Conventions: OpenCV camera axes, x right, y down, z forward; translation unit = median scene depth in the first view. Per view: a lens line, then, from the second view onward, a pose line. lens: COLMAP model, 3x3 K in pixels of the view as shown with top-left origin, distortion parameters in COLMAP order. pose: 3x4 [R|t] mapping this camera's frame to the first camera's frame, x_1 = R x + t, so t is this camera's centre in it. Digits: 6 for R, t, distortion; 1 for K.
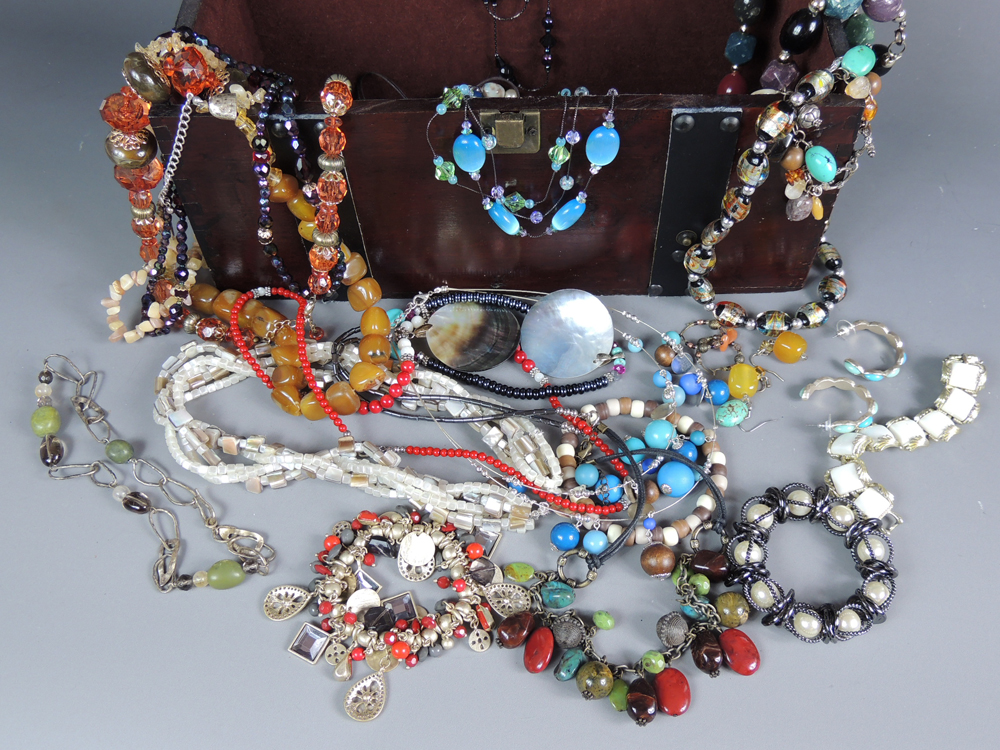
lens RADIAL K [[942.5, 0, 499.2], [0, 942.5, 376.1], [0, 0, 1]] dist [-0.034014, 0.000000]
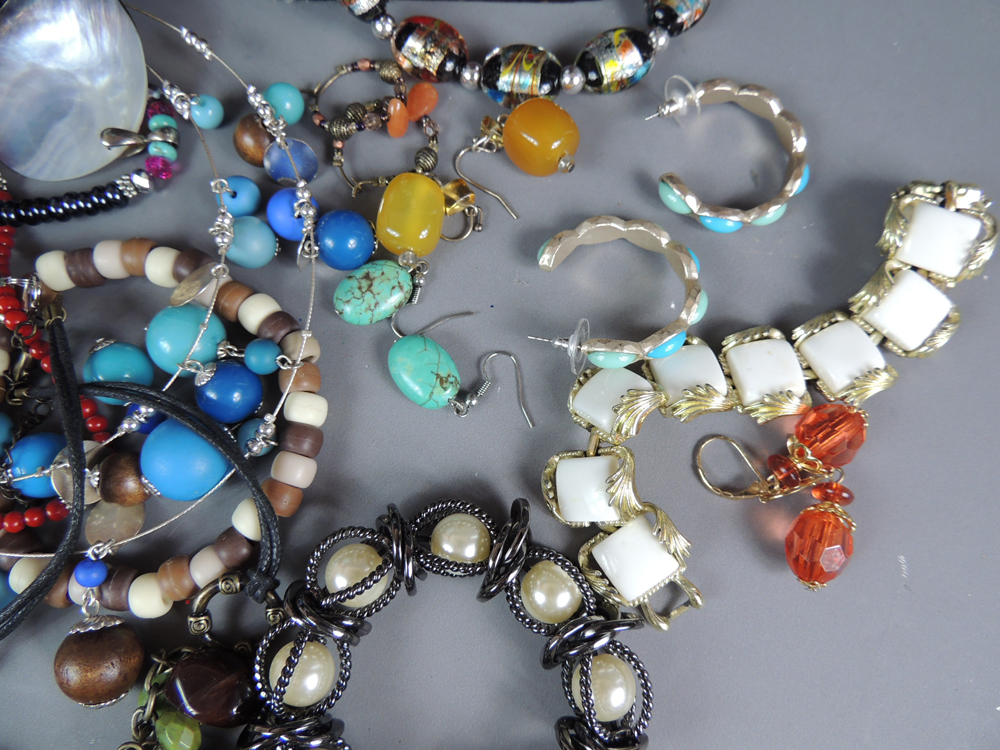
lens RADIAL K [[750.8, 0, 492.2], [0, 750.8, 368.4], [0, 0, 1]] dist [0.000428, -0.006077]
pose [[0.997970, 0.061034, -0.018175, 0.321382], [-0.051618, 0.942413, 0.330445, -0.046744], [0.037297, -0.328836, 0.943650, 0.683290]]
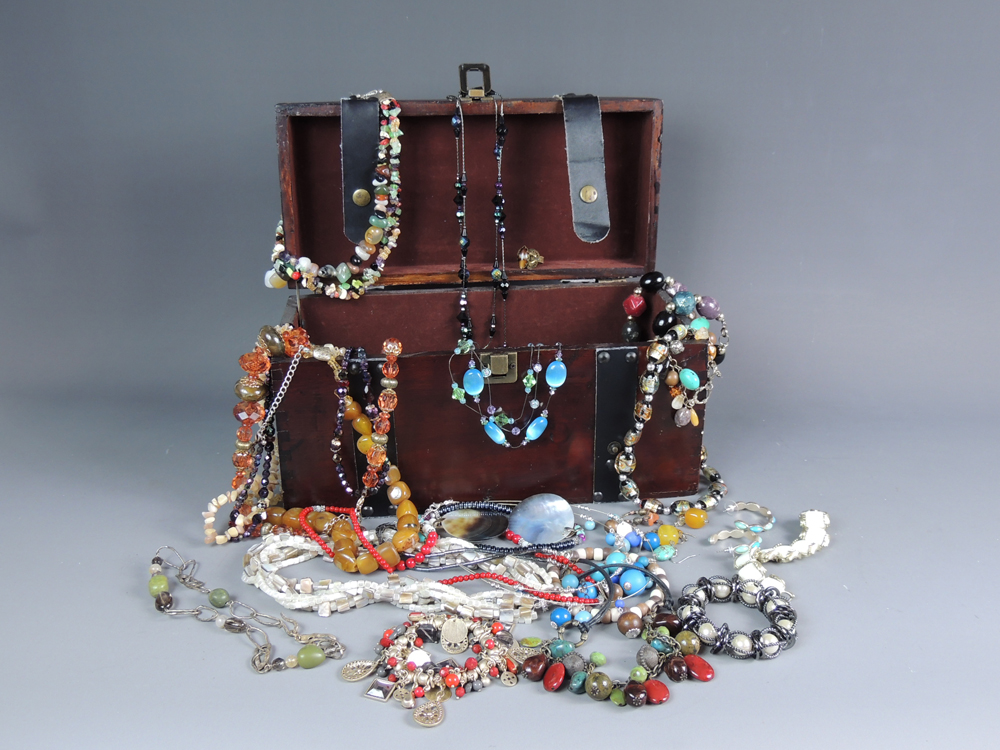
lens RADIAL K [[942.5, 0, 498.2], [0, 942.5, 374.8], [0, 0, 1]] dist [-0.034014, 0.000000]
pose [[0.993179, -0.022753, 0.114360, -0.161952], [0.081692, 0.835606, -0.543221, 0.583980], [-0.083200, 0.548858, 0.831765, -0.314972]]
